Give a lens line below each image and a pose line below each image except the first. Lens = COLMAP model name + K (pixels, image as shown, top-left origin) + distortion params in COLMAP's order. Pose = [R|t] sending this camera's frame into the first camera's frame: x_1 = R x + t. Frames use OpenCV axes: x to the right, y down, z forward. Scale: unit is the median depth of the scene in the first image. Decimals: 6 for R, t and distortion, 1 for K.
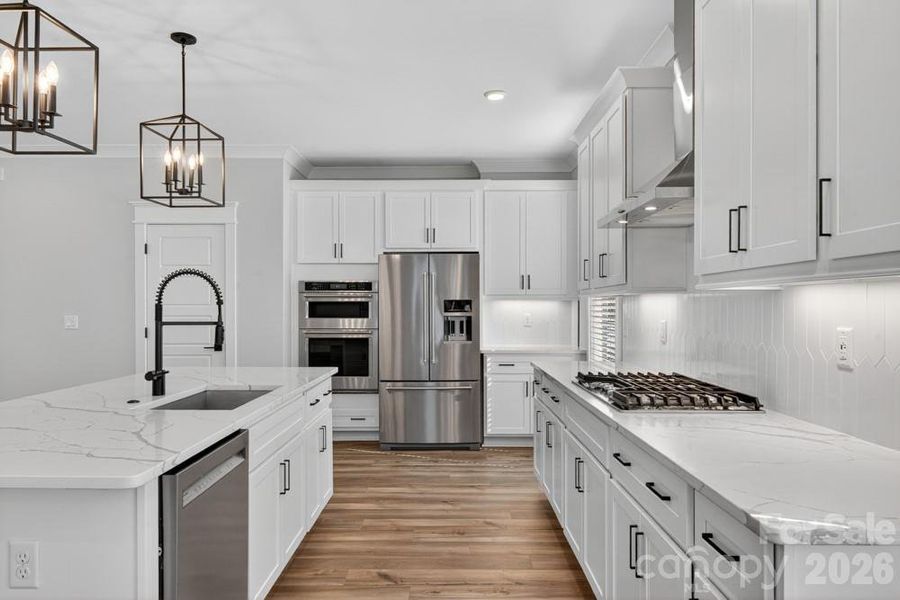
lens RADIAL K [[612.6, 0, 452.2], [0, 612.6, 303.2], [0, 0, 1]] dist [0.009483, -0.000216]
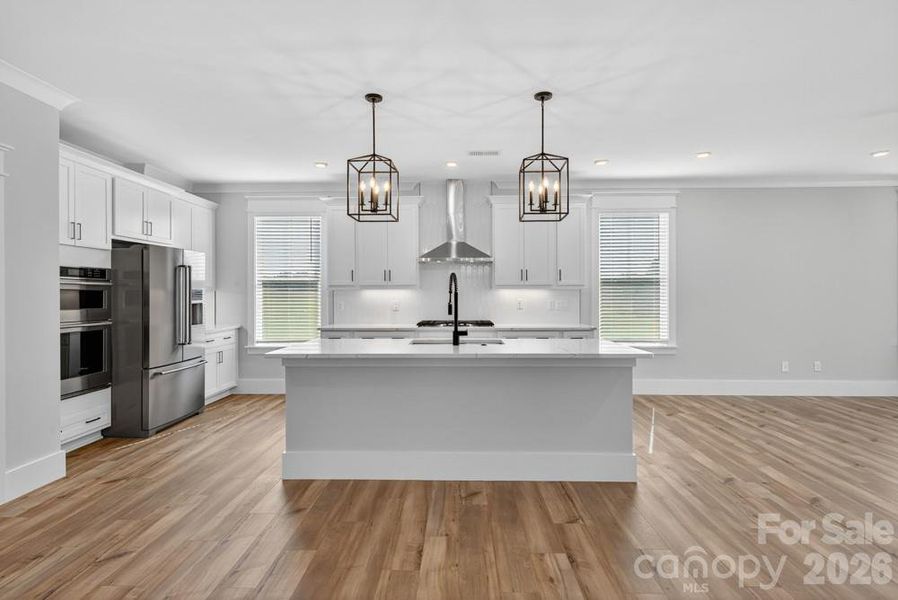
lens RADIAL K [[457.4, 0, 449.0], [0, 457.4, 291.2], [0, 0, 1]] dist [0.000558, -0.000560]
pose [[0.025477, 0.009479, 0.999630, -0.894102], [-0.000707, 0.999955, -0.009464, 0.004989], [-0.999675, -0.000465, 0.025482, 0.499685]]
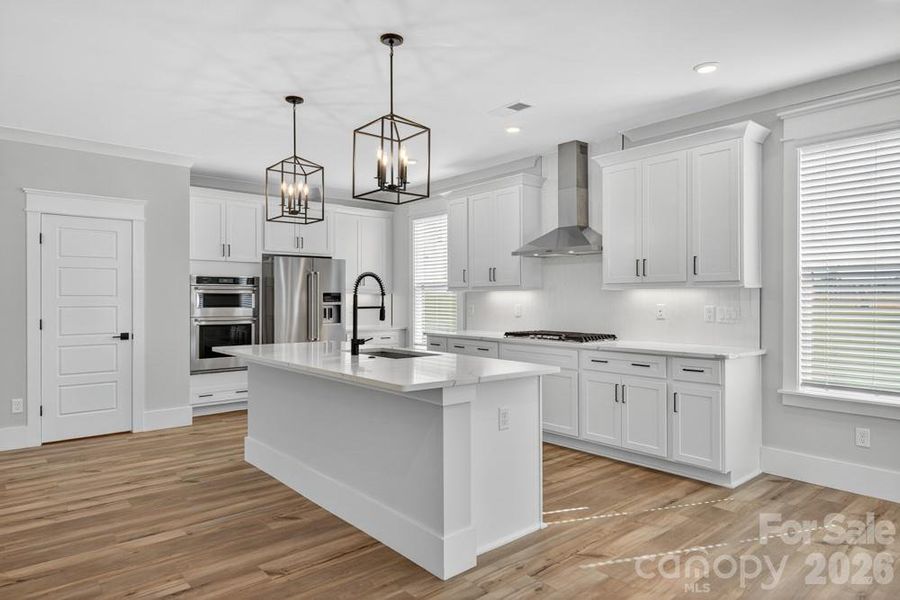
lens RADIAL K [[547.0, 0, 451.9], [0, 547.0, 294.8], [0, 0, 1]] dist [0.002148, -0.000334]
pose [[0.756796, 0.005350, 0.653629, -0.595932], [-0.002956, 0.999984, -0.004763, 0.003492], [-0.653645, 0.001672, 0.756800, -0.088560]]
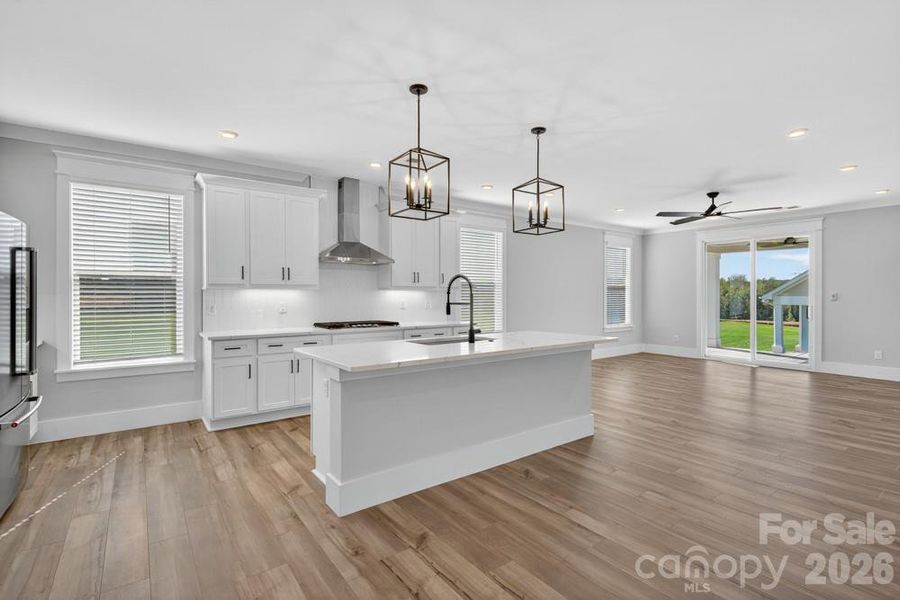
lens RADIAL K [[420.1, 0, 447.5], [0, 420.1, 295.3], [0, 0, 1]] dist [0.002745, 0.000206]
pose [[-0.589388, 0.001803, 0.807848, -0.737478], [-0.000933, 0.999995, -0.002912, 0.005242], [-0.807850, -0.002470, -0.589383, 0.912824]]
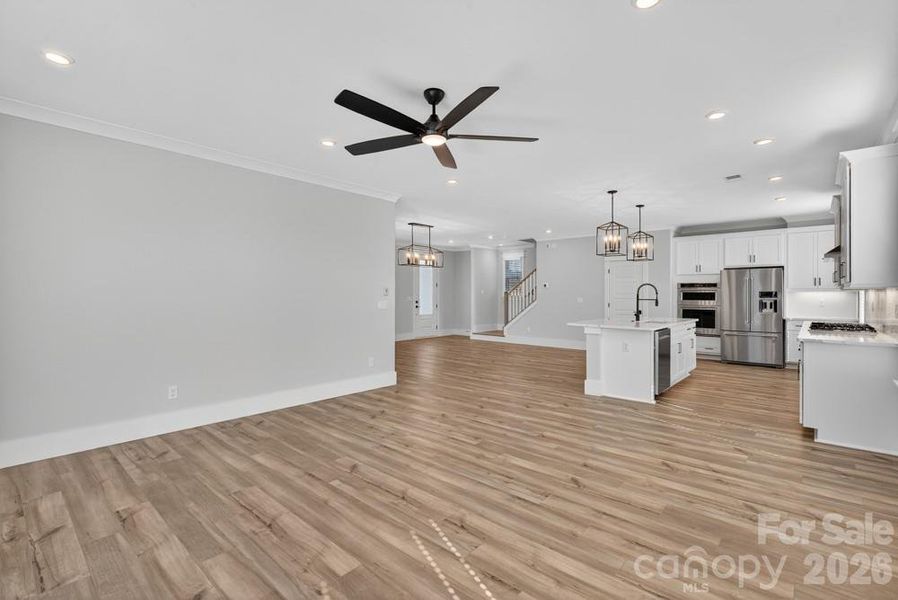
lens RADIAL K [[419.1, 0, 446.5], [0, 419.1, 295.4], [0, 0, 1]] dist [0.002745, 0.000206]
pose [[0.749982, 0.003683, -0.661448, 0.130924], [0.000578, 0.999980, 0.006222, -0.002455], [0.661458, -0.005049, 0.749965, -0.721154]]
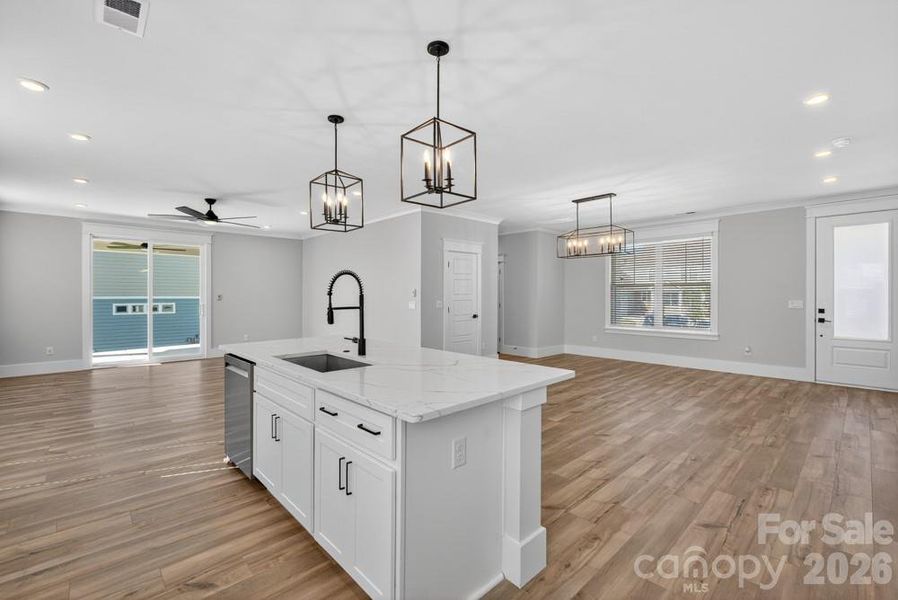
lens RADIAL K [[392.2, 0, 442.8], [0, 392.2, 295.7], [0, 0, 1]] dist [-0.000046, 0.000247]
pose [[-0.736126, 0.002642, -0.676839, 0.014642], [0.003381, 0.999994, 0.000226, 0.001863], [0.676836, -0.002121, -0.736131, 0.934825]]
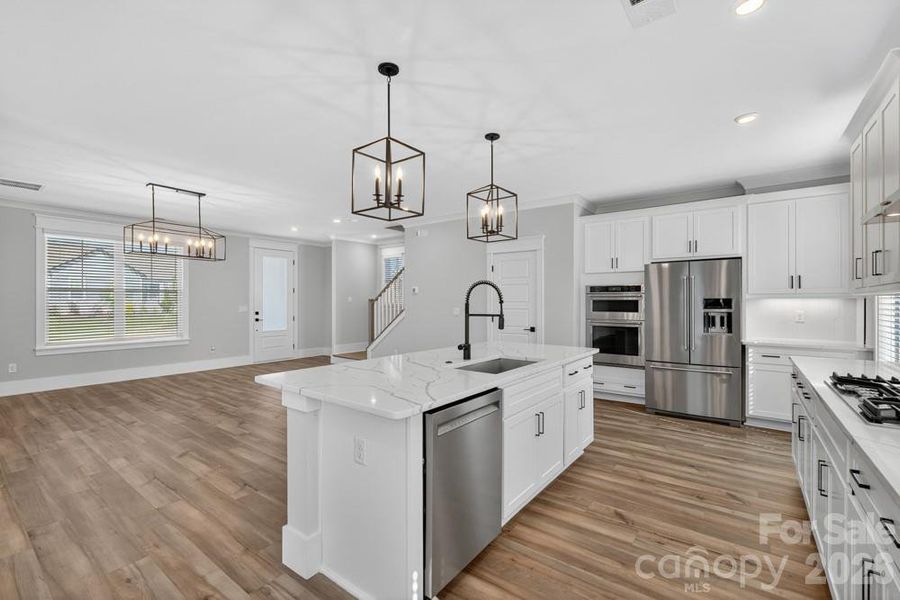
lens RADIAL K [[395.8, 0, 450.0], [0, 395.8, 300.0], [0, 0, 1]] dist [0.001211, 0.000101]
pose [[0.799424, -0.000728, -0.600766, 0.057901], [0.000869, 1.000000, -0.000056, -0.003206], [0.600766, -0.000478, 0.799425, 0.068627]]
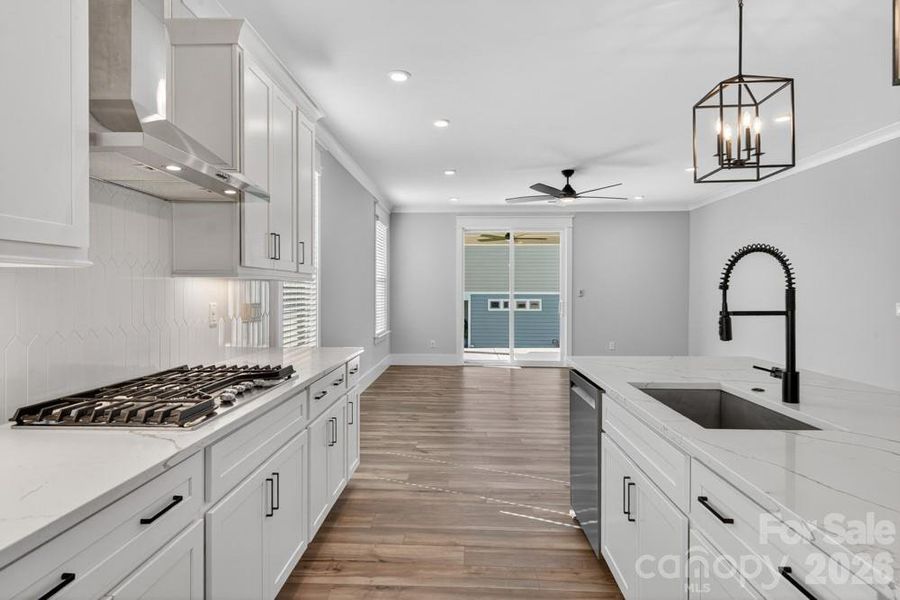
lens RADIAL K [[515.1, 0, 446.0], [0, 515.1, 292.6], [0, 0, 1]] dist [0.040067, -0.039608]
pose [[-0.998952, -0.000888, 0.045771, -0.029550], [-0.000848, 0.999999, 0.000898, 0.002772], [-0.045772, 0.000858, -0.998952, 0.861328]]
